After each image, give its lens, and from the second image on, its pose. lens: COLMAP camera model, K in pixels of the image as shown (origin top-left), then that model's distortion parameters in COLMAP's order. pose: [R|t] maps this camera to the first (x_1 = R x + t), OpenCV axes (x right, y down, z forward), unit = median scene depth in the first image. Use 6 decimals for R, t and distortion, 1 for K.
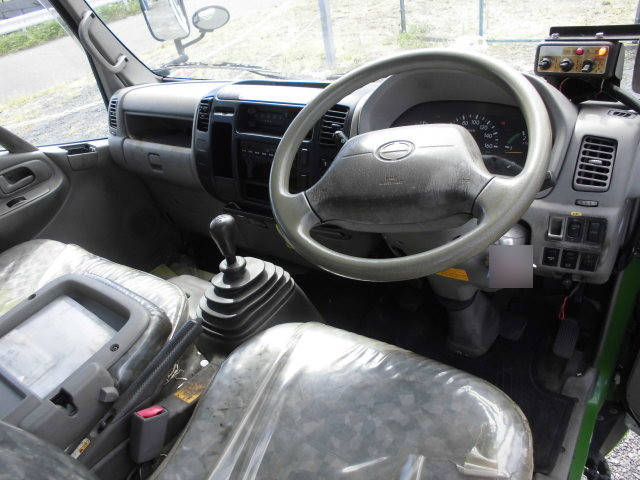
lens RADIAL K [[475.7, 0, 320.0], [0, 475.7, 240.0], [0, 0, 1]] dist [-0.006565, -0.001047]
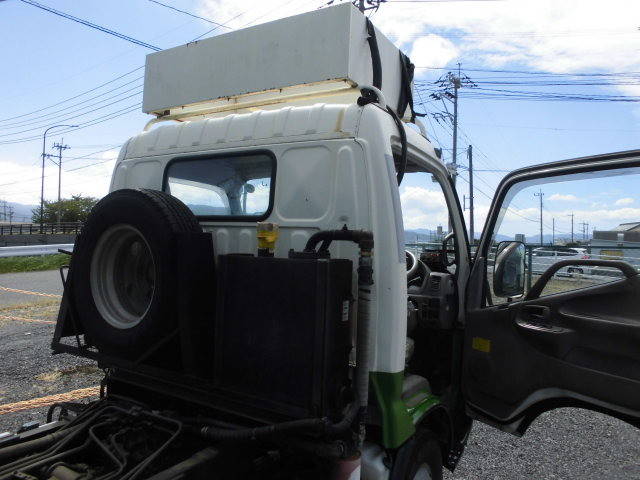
lens RADIAL K [[475.7, 0, 320.0], [0, 475.7, 240.0], [0, 0, 1]] dist [-0.006565, -0.001047]
pose [[0.989520, 0.140787, 0.032081, -0.372820], [-0.104323, 0.850650, -0.515278, 1.372785], [-0.099834, 0.506531, 0.856423, -1.922053]]
